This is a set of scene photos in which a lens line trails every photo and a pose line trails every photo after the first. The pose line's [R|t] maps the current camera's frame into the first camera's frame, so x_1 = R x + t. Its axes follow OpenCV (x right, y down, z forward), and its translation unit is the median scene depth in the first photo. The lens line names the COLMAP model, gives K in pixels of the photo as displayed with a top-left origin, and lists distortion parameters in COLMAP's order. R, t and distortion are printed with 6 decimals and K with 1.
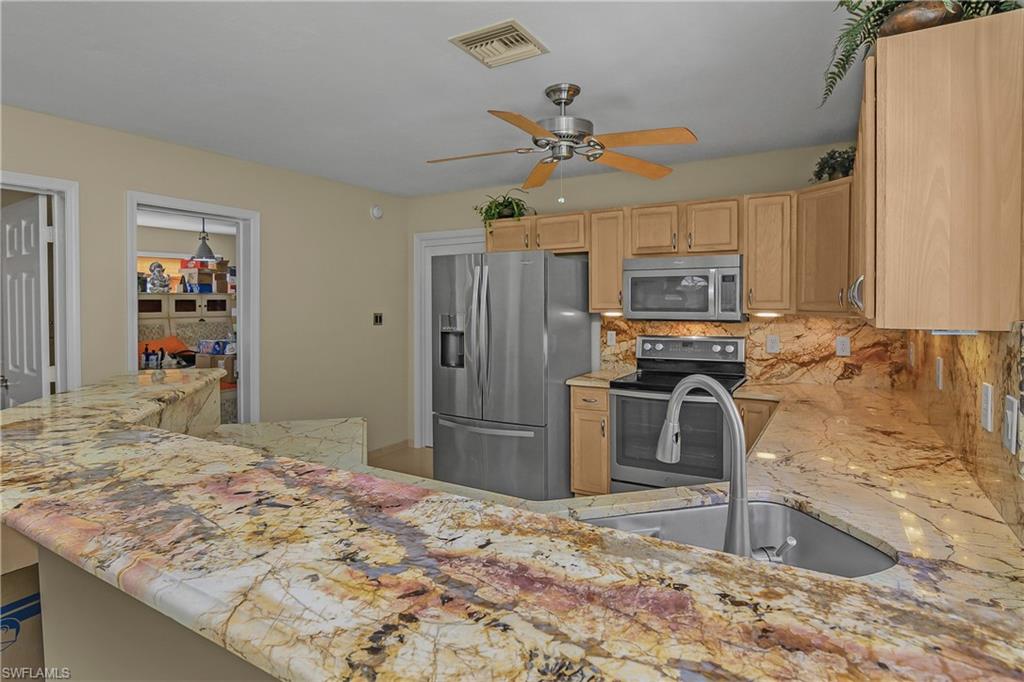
lens RADIAL K [[543.0, 0, 499.4], [0, 543.0, 310.1], [0, 0, 1]] dist [-0.005891, -0.000446]
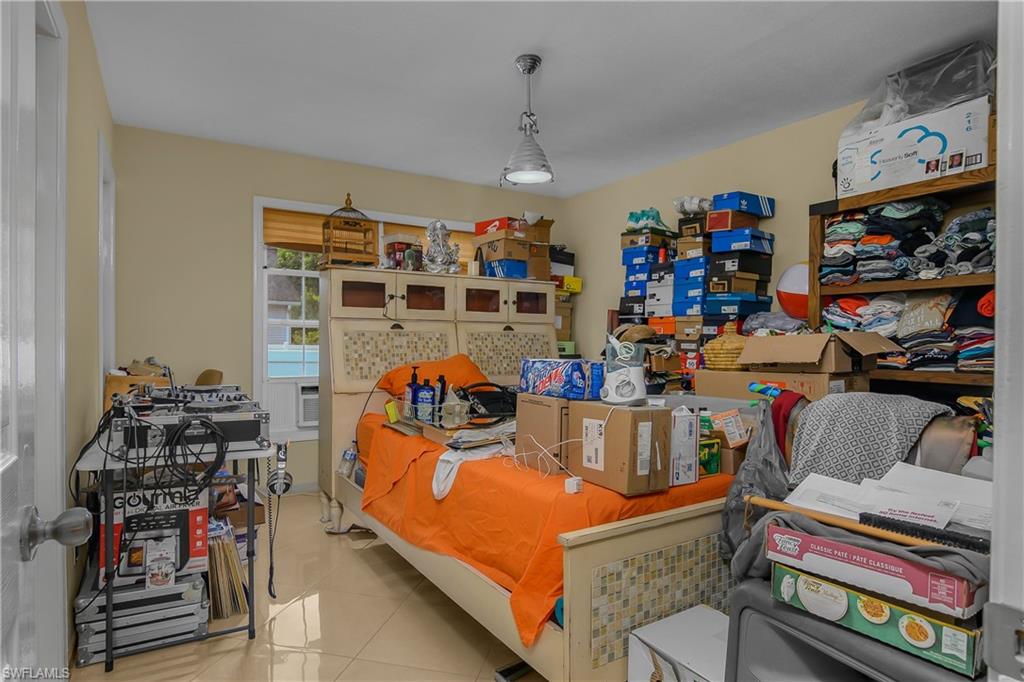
lens RADIAL K [[560.4, 0, 509.9], [0, 560.4, 343.6], [0, 0, 1]] dist [0.000441, 0.000006]
pose [[0.902230, 0.014782, -0.431003, -0.324934], [-0.020180, 0.999765, -0.007954, 0.040343], [0.430784, 0.015874, 0.902316, 0.527659]]
